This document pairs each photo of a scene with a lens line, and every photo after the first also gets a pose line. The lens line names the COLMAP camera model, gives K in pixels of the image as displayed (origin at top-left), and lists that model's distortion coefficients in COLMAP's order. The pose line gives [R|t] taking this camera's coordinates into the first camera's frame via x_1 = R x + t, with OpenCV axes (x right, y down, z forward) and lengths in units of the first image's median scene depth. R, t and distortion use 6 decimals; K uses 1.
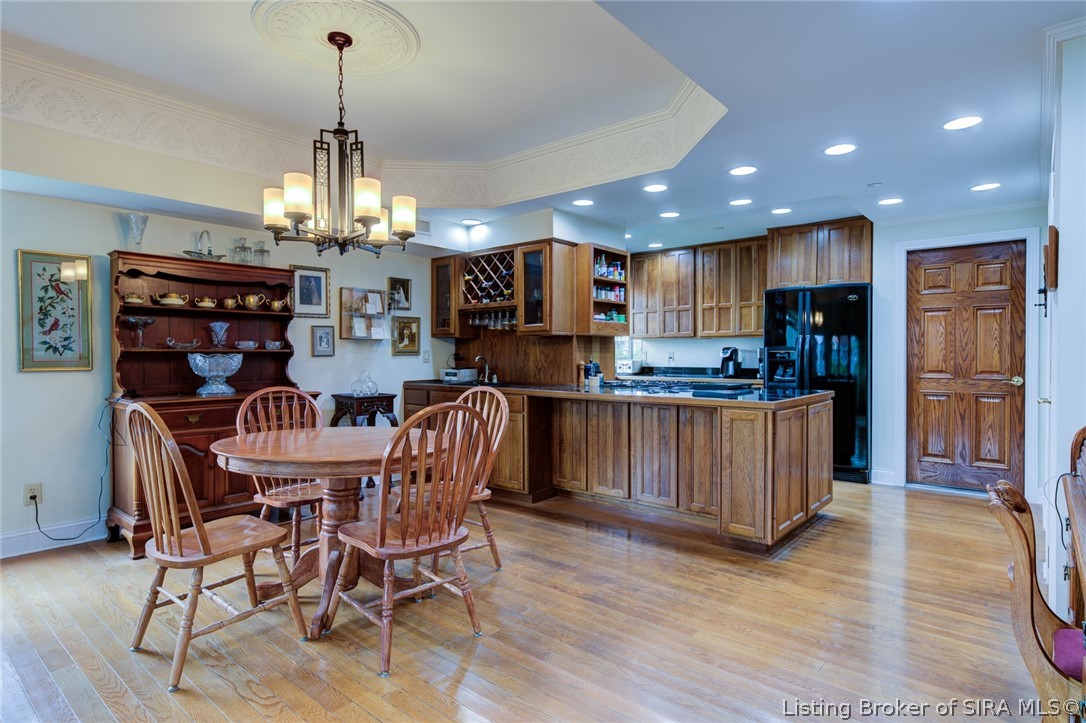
lens RADIAL K [[580.4, 0, 540.2], [0, 580.4, 361.9], [0, 0, 1]] dist [0.010617, 0.001416]
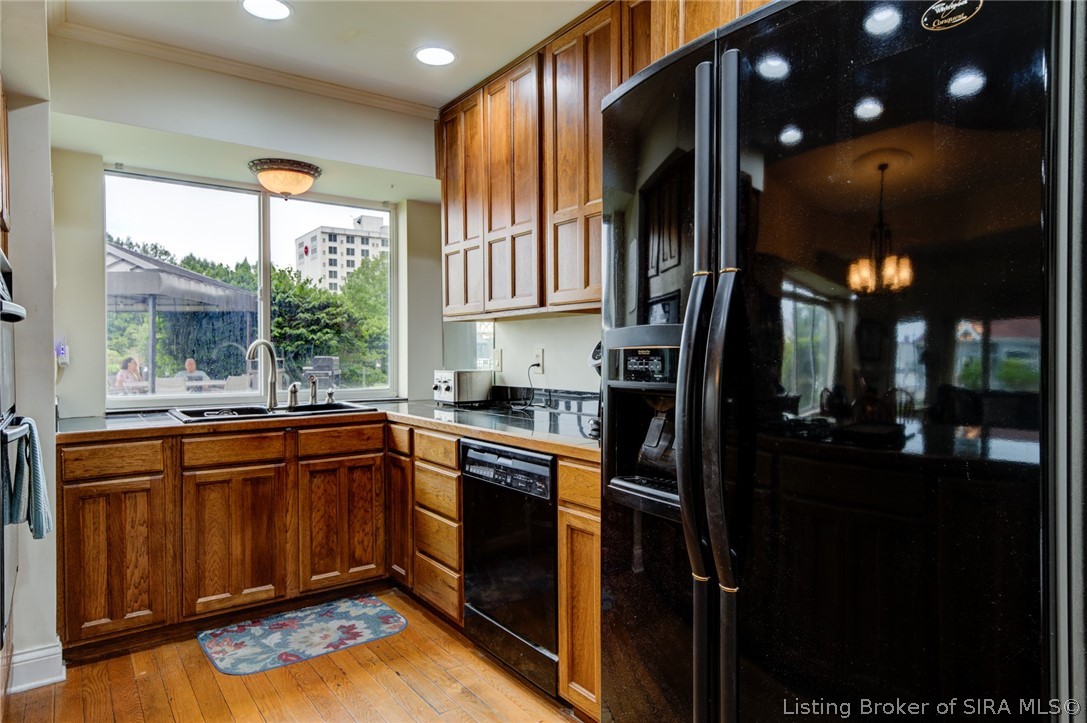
lens RADIAL K [[667.8, 0, 542.2], [0, 667.8, 361.5], [0, 0, 1]] dist [0.021019, 0.004468]
pose [[0.969906, 0.000218, -0.243478, 0.503699], [-0.000041, 1.000000, 0.000733, -0.014904], [0.243478, -0.000702, 0.969906, 0.841354]]
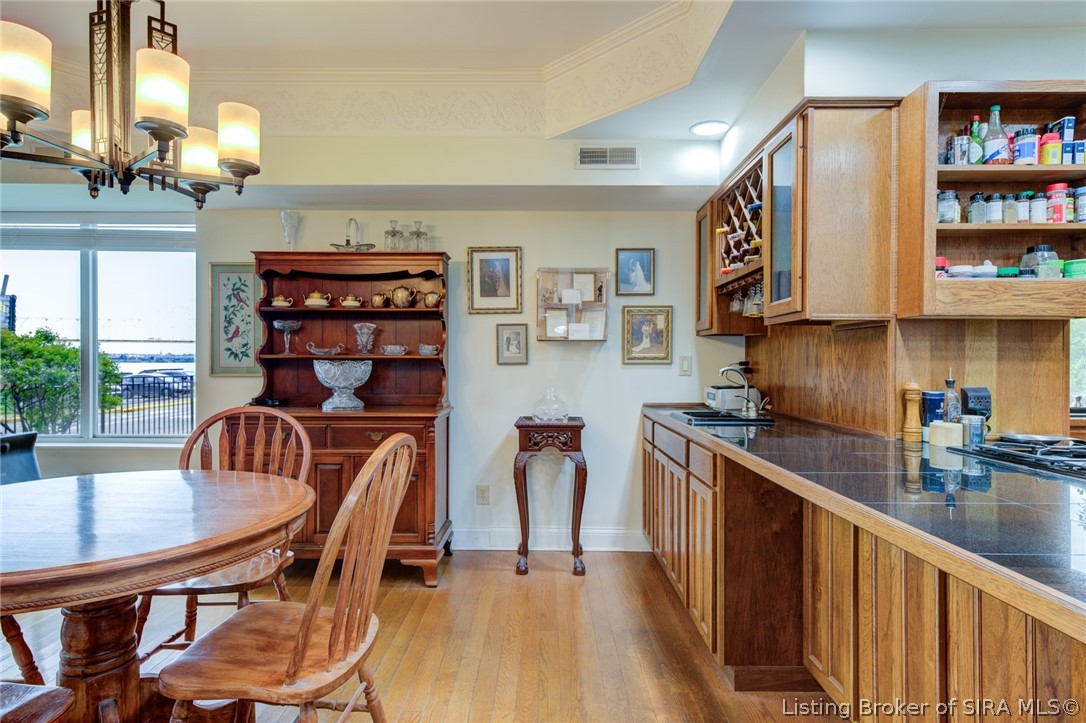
lens RADIAL K [[580.4, 0, 542.0], [0, 580.4, 359.7], [0, 0, 1]] dist [0.010617, 0.001416]
pose [[0.643886, 0.002483, -0.765117, 0.221076], [-0.015040, 0.999843, -0.009412, -0.009259], [0.764973, 0.017568, 0.643822, 0.541737]]
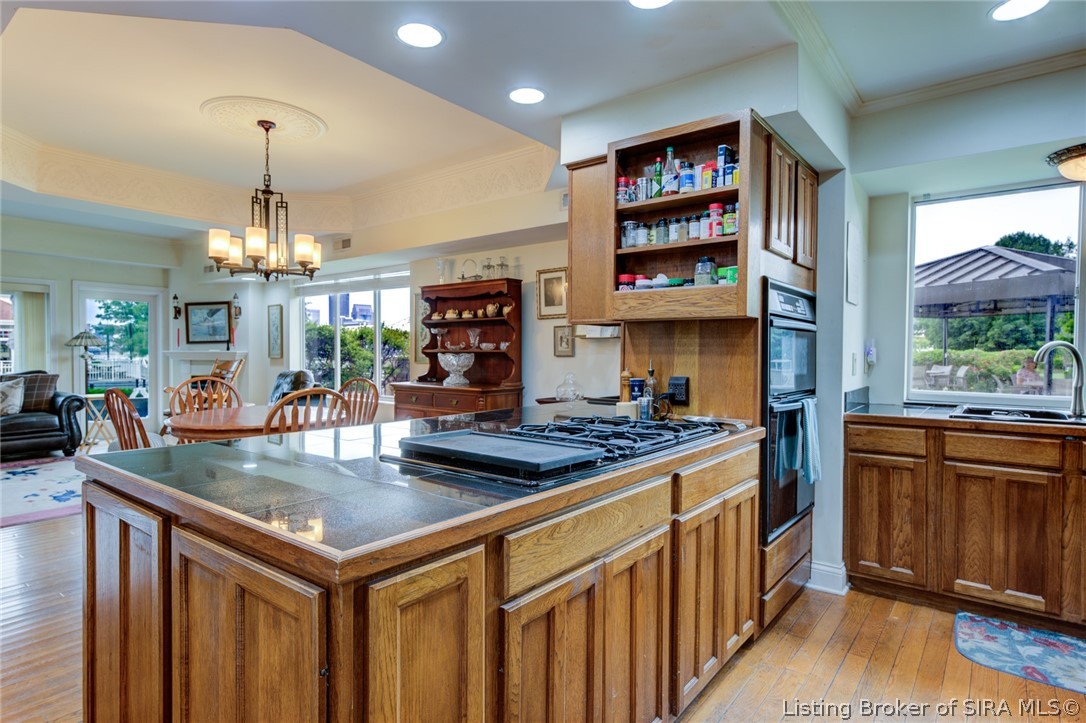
lens RADIAL K [[580.4, 0, 542.3], [0, 580.4, 360.7], [0, 0, 1]] dist [0.010617, 0.001416]
pose [[0.038926, 0.016803, -0.999101, 0.605420], [-0.018117, 0.999706, 0.016107, -0.017818], [0.999078, 0.017474, 0.039219, 0.914295]]
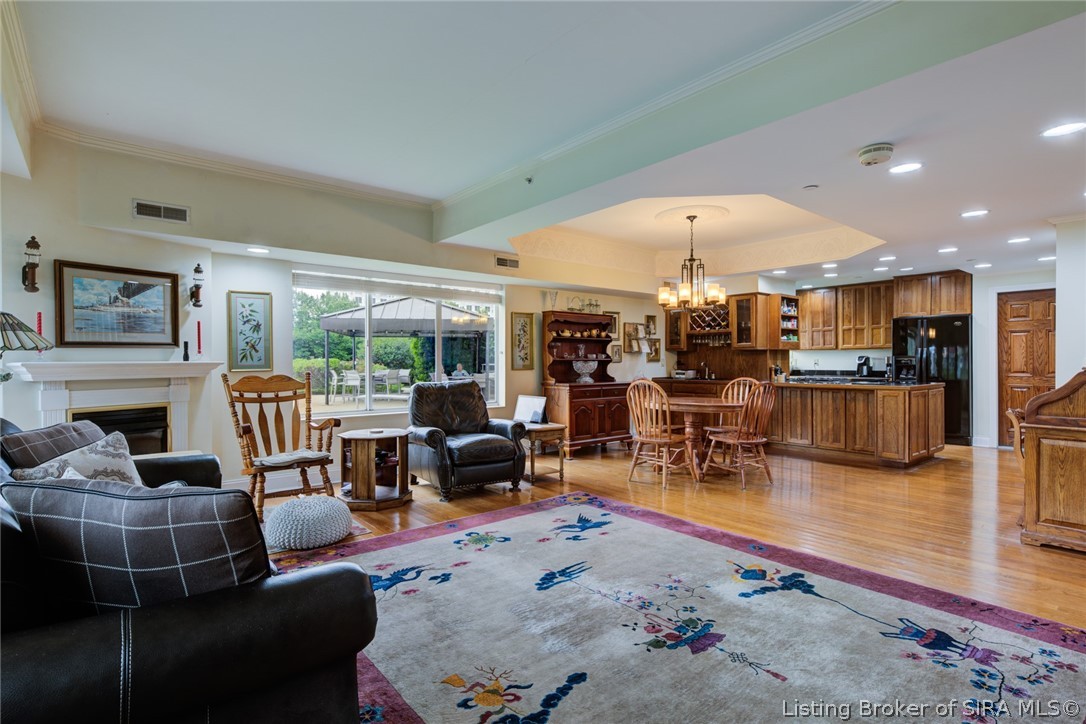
lens RADIAL K [[537.0, 0, 541.2], [0, 537.0, 363.1], [0, 0, 1]] dist [0.003930, 0.003873]
pose [[0.985173, -0.001164, -0.171562, -0.316681], [-0.000522, 0.999952, -0.009780, 0.007791], [0.171565, 0.009725, 0.985125, -0.616491]]
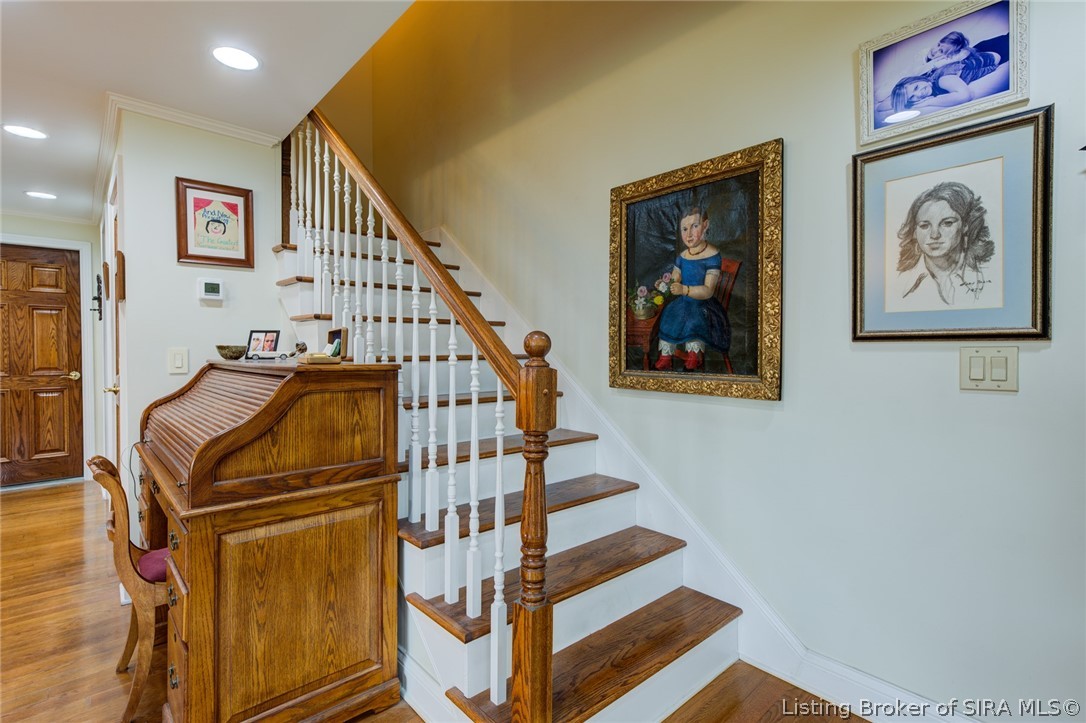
lens RADIAL K [[503.6, 0, 542.7], [0, 503.6, 358.6], [0, 0, 1]] dist [0.001528, 0.001882]
pose [[0.125047, -0.014975, 0.992038, -0.050629], [0.013707, 0.999817, 0.013365, -0.000881], [-0.992056, 0.011926, 0.125230, -0.022441]]
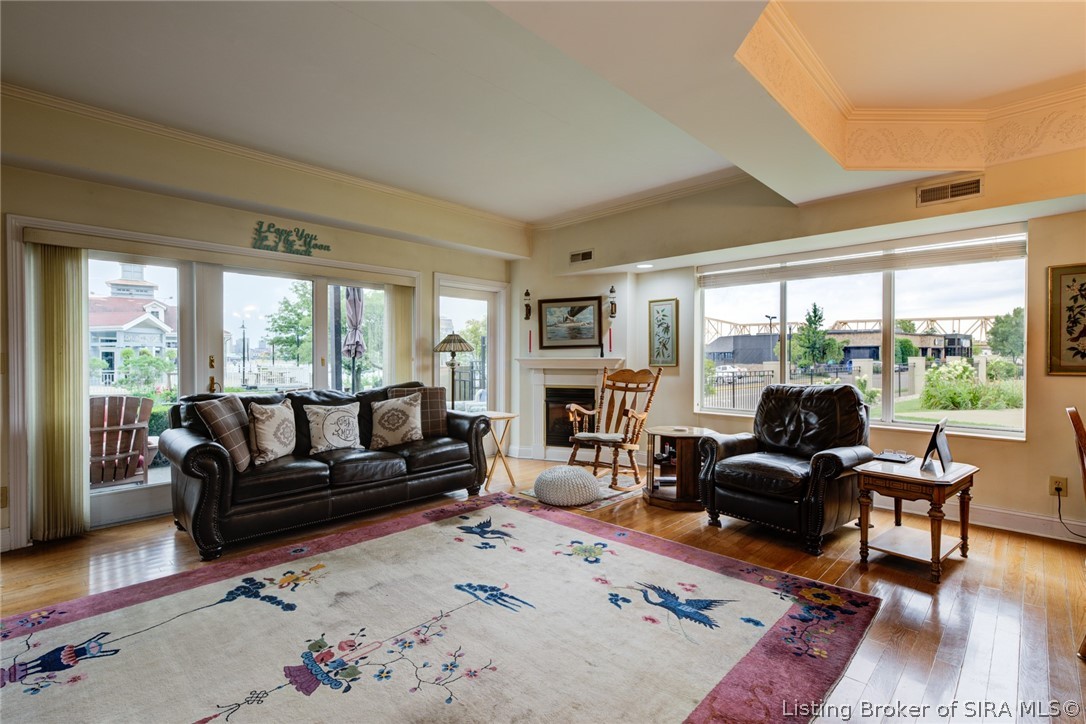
lens RADIAL K [[503.6, 0, 541.5], [0, 503.6, 363.1], [0, 0, 1]] dist [0.001528, 0.001882]
pose [[-0.068027, 0.009503, -0.997638, 0.104766], [-0.015882, 0.999818, 0.010607, -0.000514], [0.997557, 0.016566, -0.067863, 0.064064]]
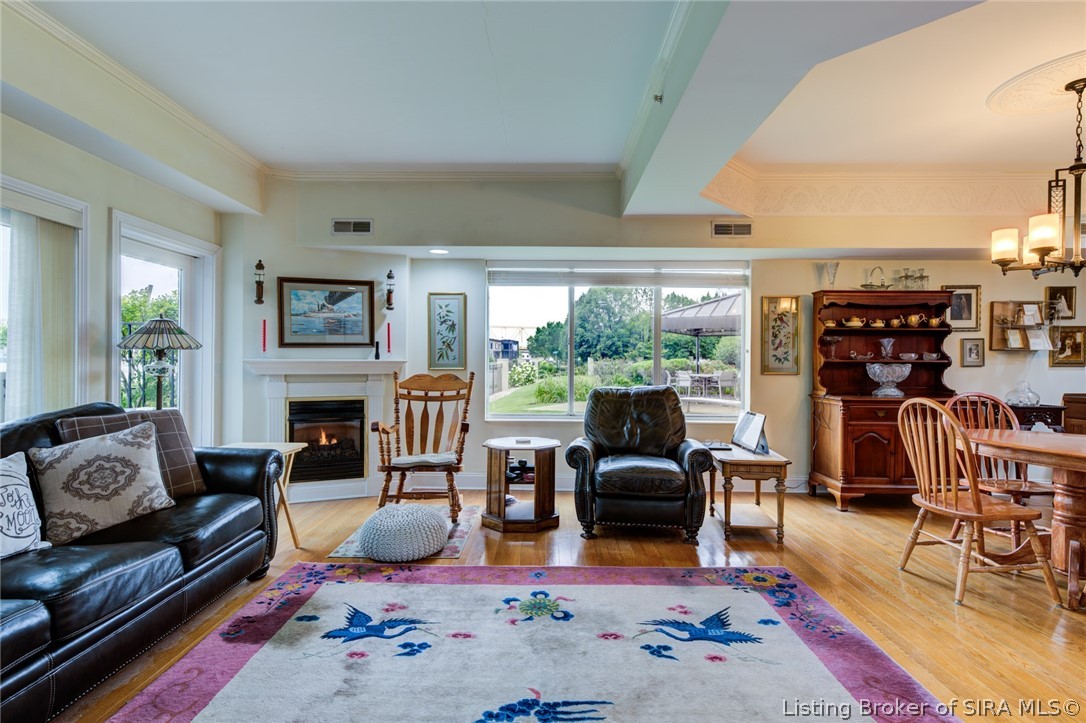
lens RADIAL K [[537.0, 0, 541.8], [0, 537.0, 361.7], [0, 0, 1]] dist [0.003930, 0.003873]
pose [[0.641120, 0.005703, -0.767420, -0.115934], [-0.017351, 0.999824, -0.007066, 0.002199], [0.767245, 0.017846, 0.641106, -0.255963]]
